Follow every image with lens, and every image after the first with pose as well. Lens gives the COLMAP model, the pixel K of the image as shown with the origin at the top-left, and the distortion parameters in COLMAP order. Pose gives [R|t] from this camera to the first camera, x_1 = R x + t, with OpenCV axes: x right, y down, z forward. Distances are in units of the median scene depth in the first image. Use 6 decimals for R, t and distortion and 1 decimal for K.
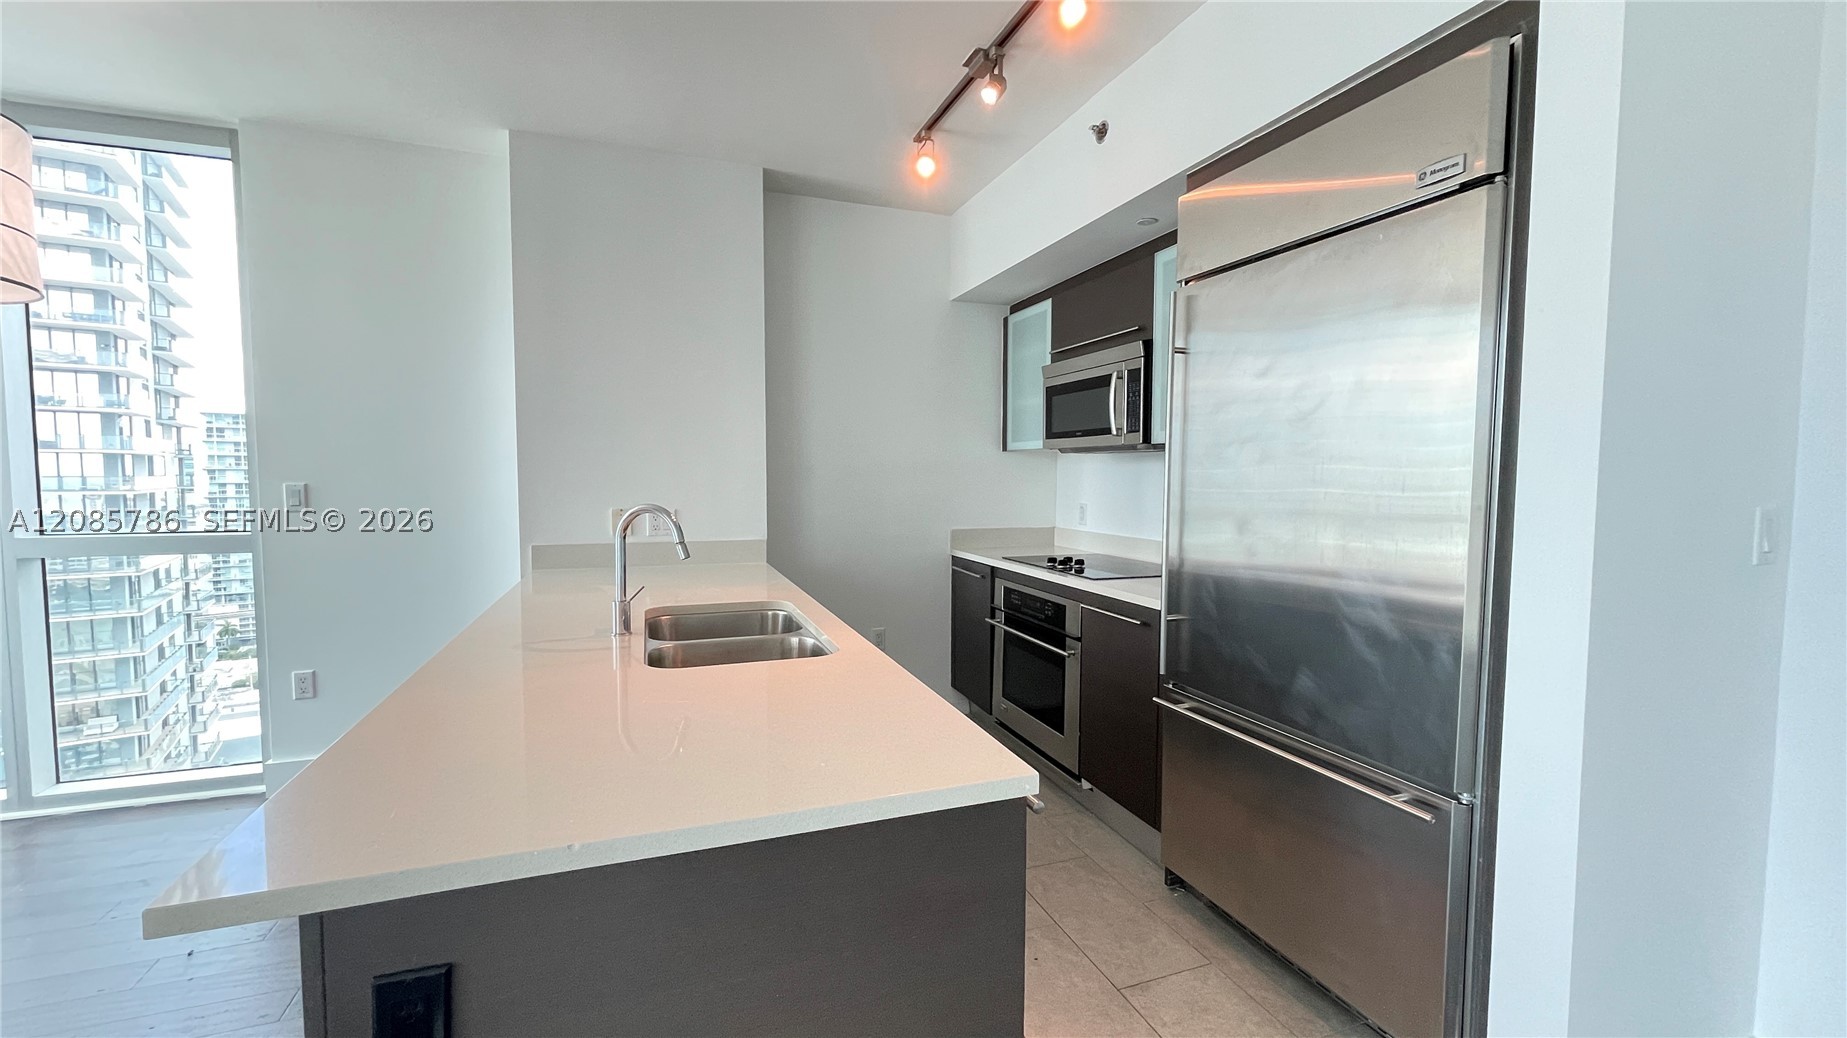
lens RADIAL K [[743.0, 0, 923.4], [0, 743.0, 517.6], [0, 0, 1]] dist [0.001697, -0.000932]
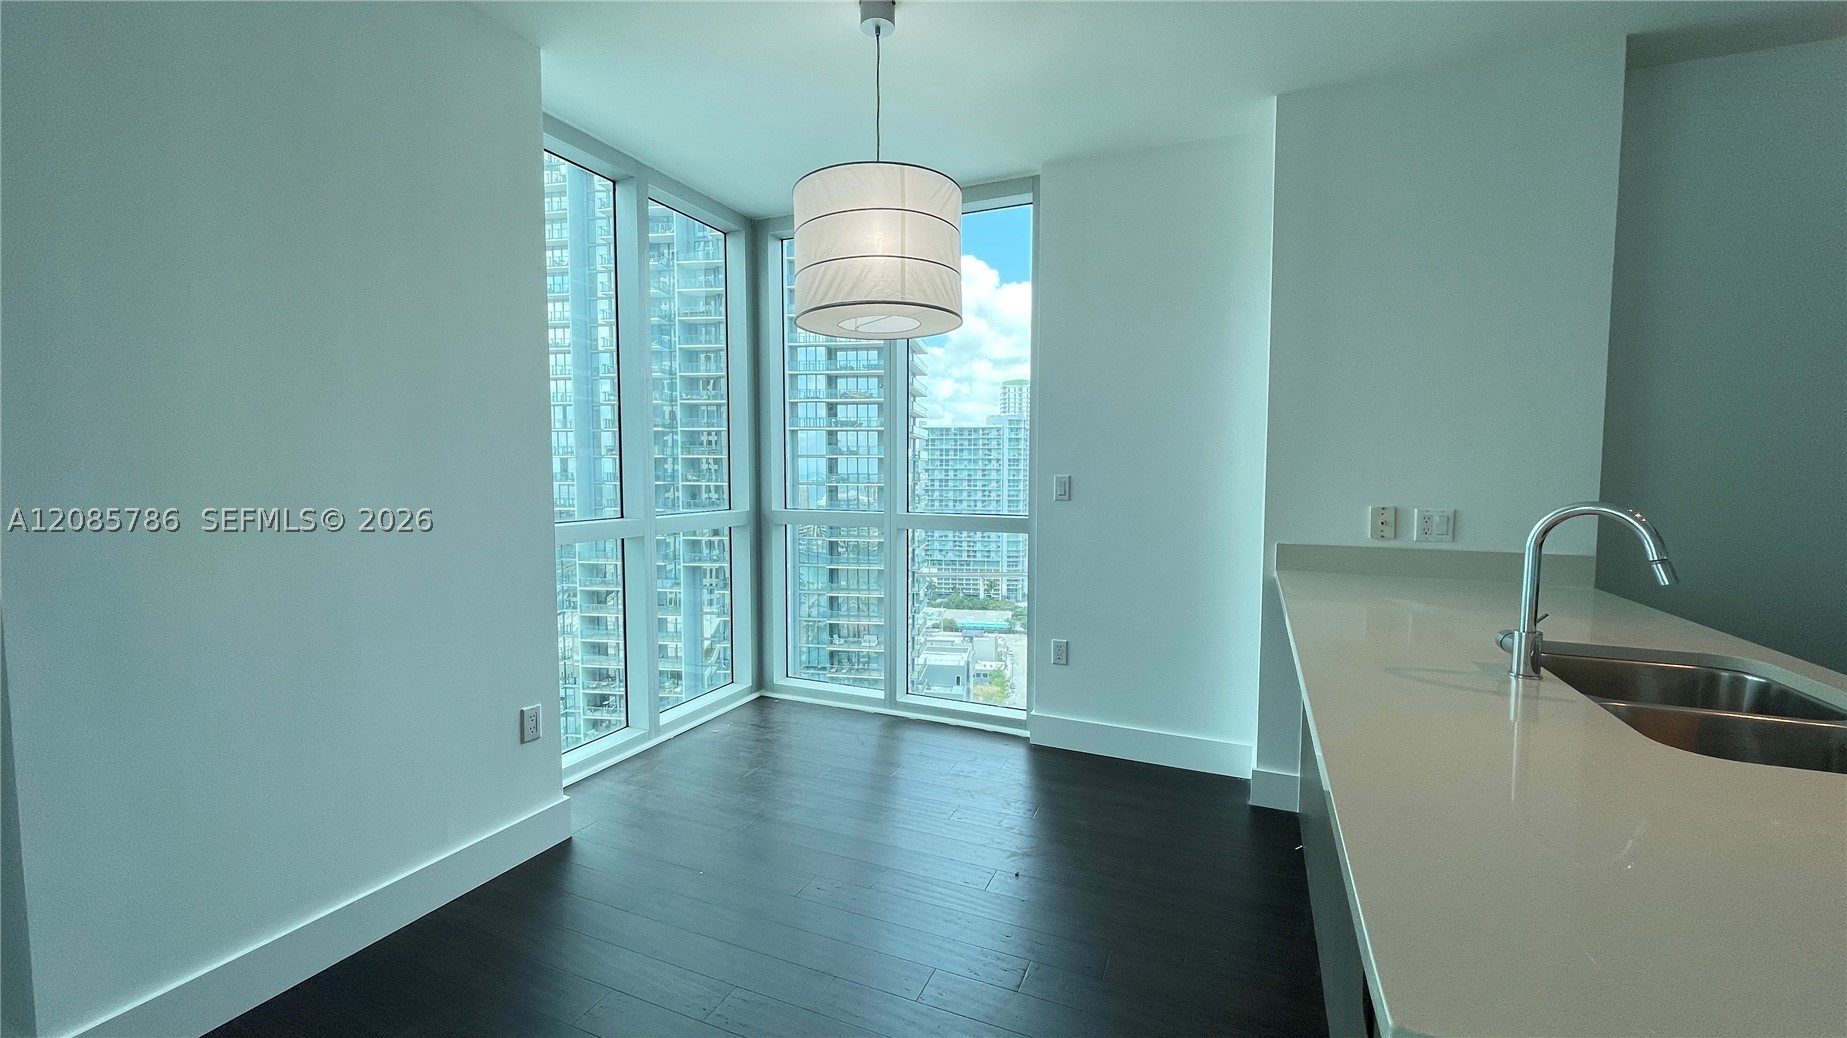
lens RADIAL K [[743.0, 0, 922.9], [0, 743.0, 516.2], [0, 0, 1]] dist [0.001697, -0.000932]
pose [[0.719025, 0.041121, -0.693767, -0.220404], [-0.040564, 0.999029, 0.017173, 0.006076], [0.693800, 0.015794, 0.719995, 0.032535]]
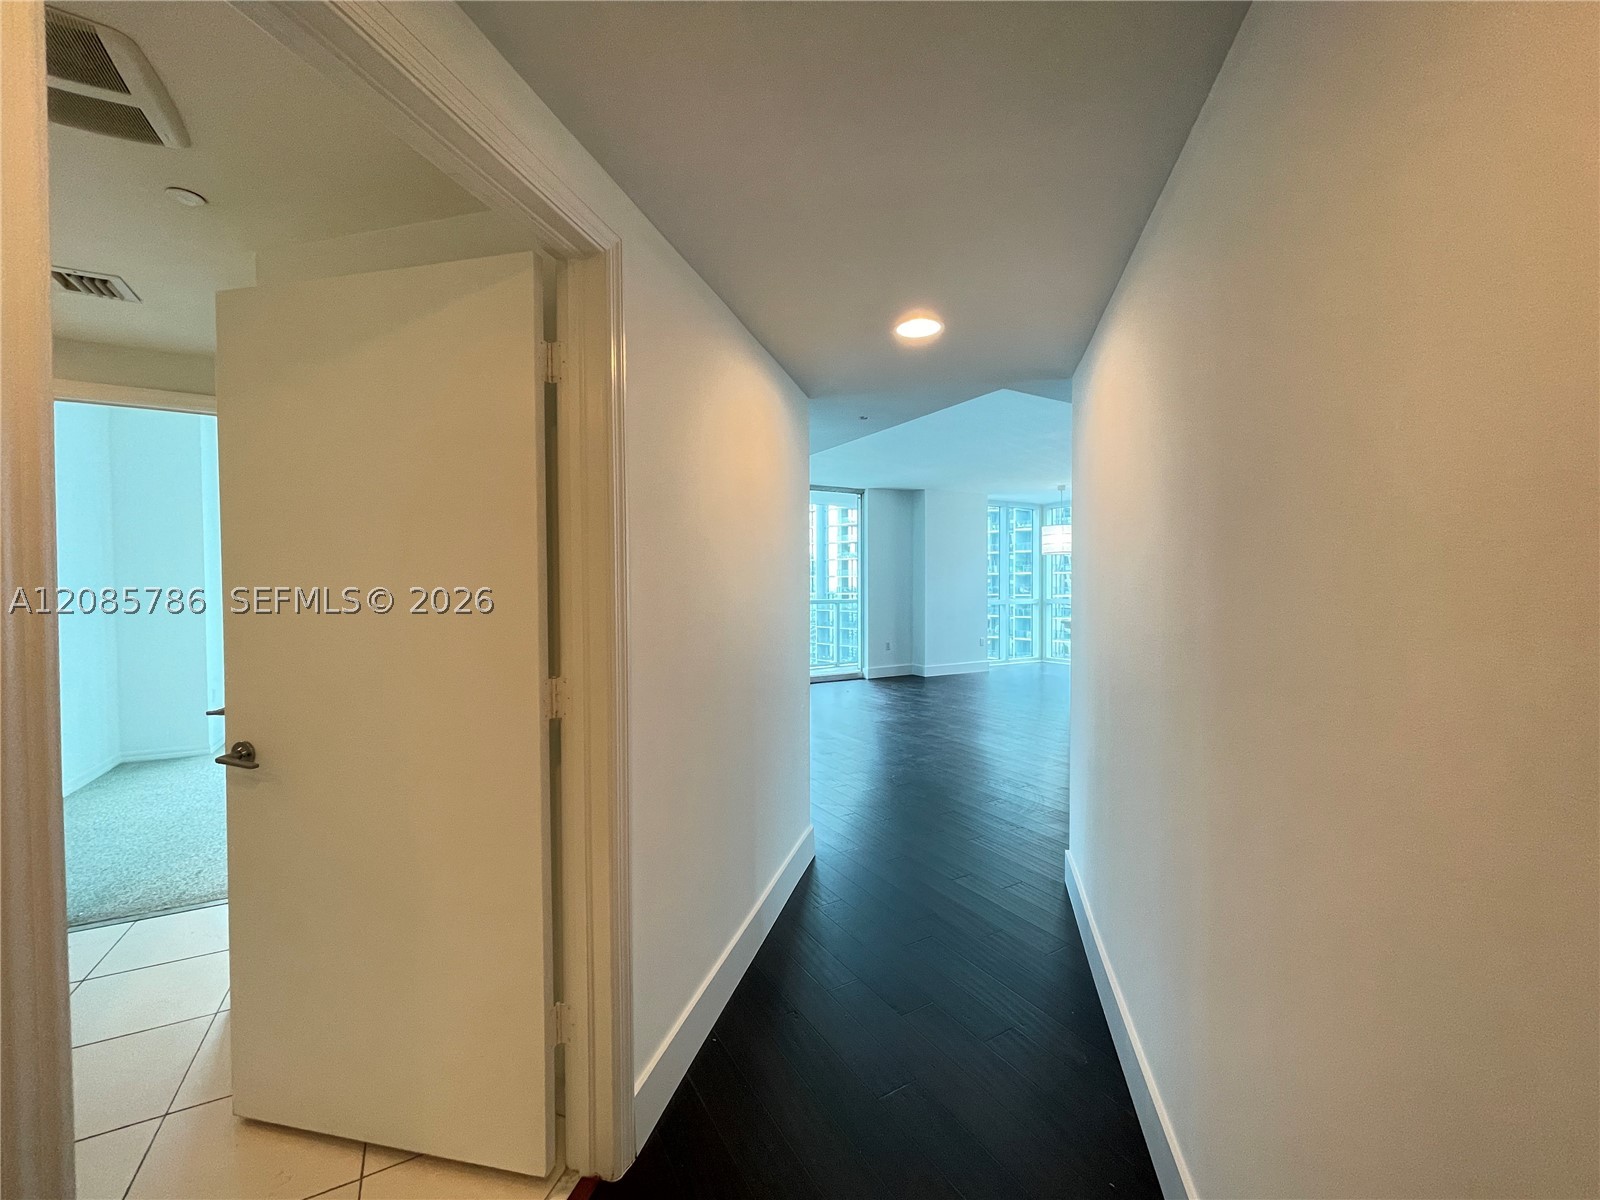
lens RADIAL K [[644.5, 0, 795.6], [0, 644.5, 599.4], [0, 0, 1]] dist [0.000421, 0.000902]
pose [[0.159602, 0.017331, -0.987029, 2.082033], [-0.052087, 0.998601, 0.009112, 0.076315], [0.985806, 0.049957, 0.160282, -1.198367]]
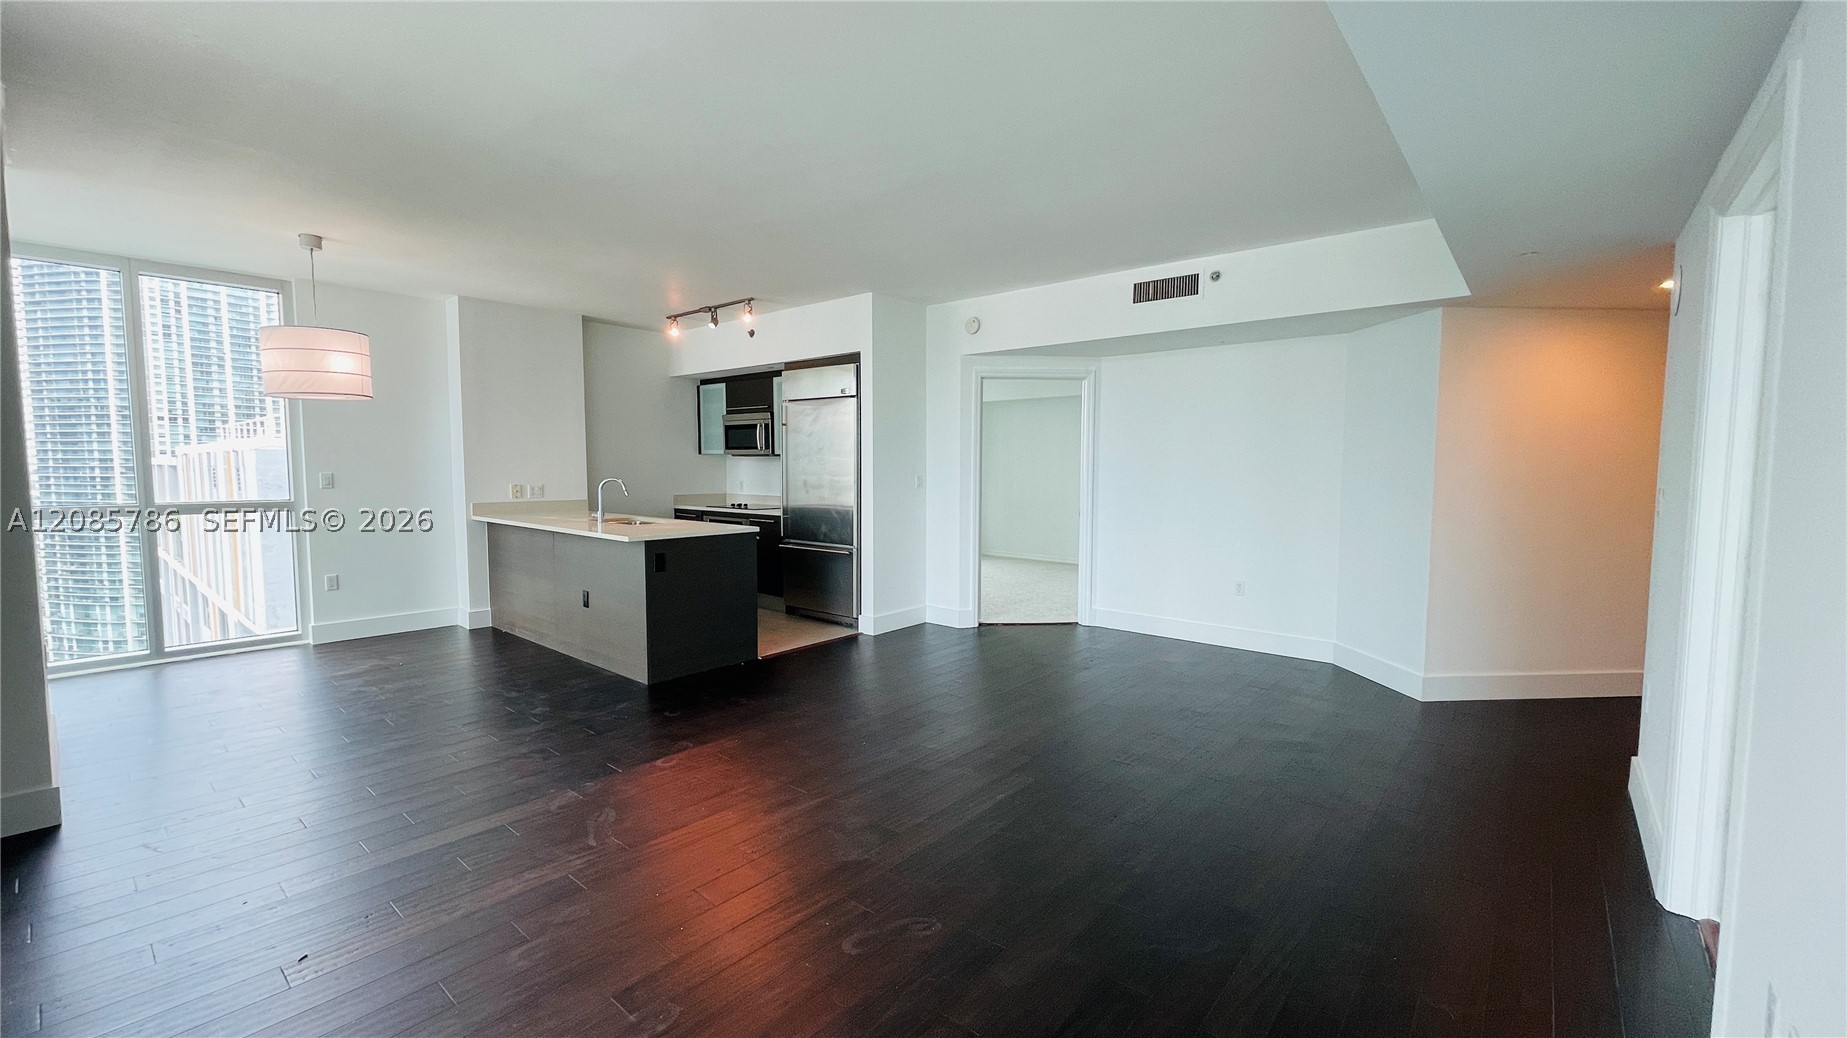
lens RADIAL K [[743.0, 0, 923.7], [0, 743.0, 517.0], [0, 0, 1]] dist [0.001697, -0.000932]
pose [[0.874100, -0.035726, 0.484431, -0.470703], [0.029203, 0.999353, 0.021008, 0.072487], [-0.484868, -0.004217, 0.874577, -1.420552]]
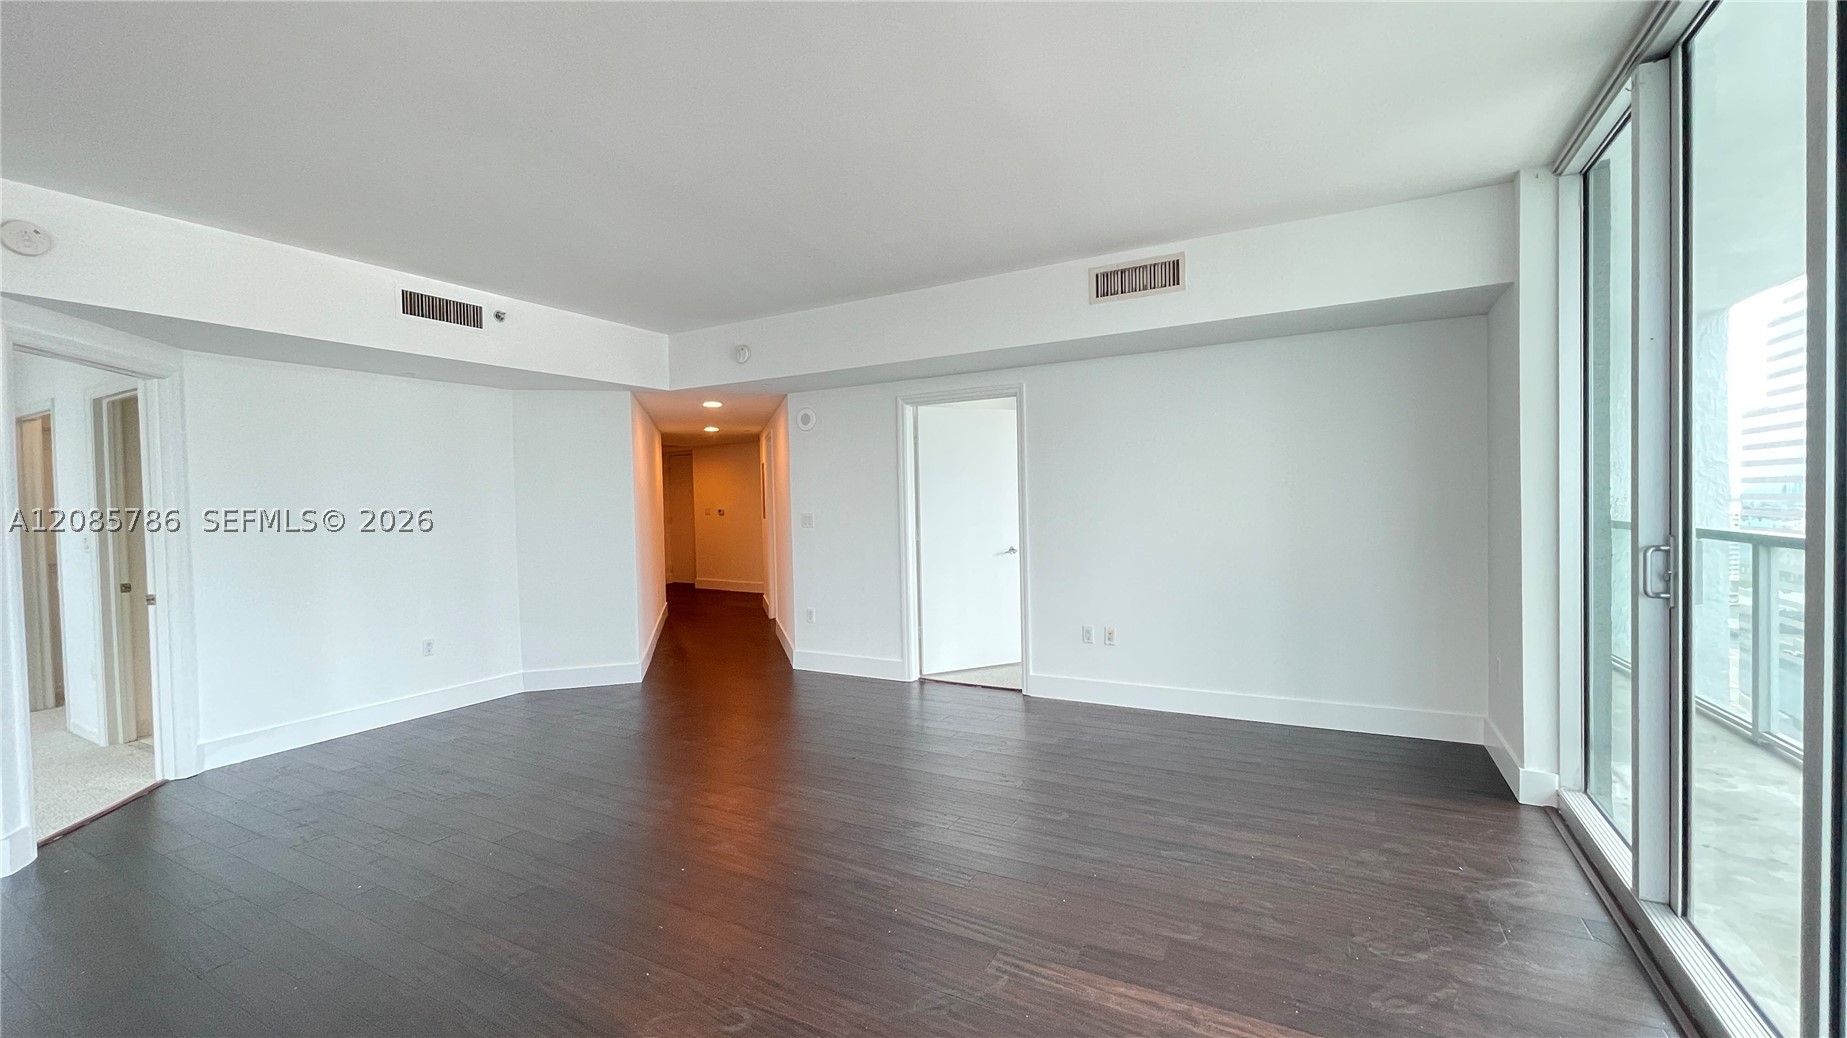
lens RADIAL K [[743.0, 0, 921.2], [0, 743.0, 521.5], [0, 0, 1]] dist [0.001697, -0.000932]
pose [[-0.645978, -0.010892, 0.763278, -0.908119], [0.065117, 0.995467, 0.069315, -0.019431], [-0.760574, 0.094479, -0.642341, 0.100827]]
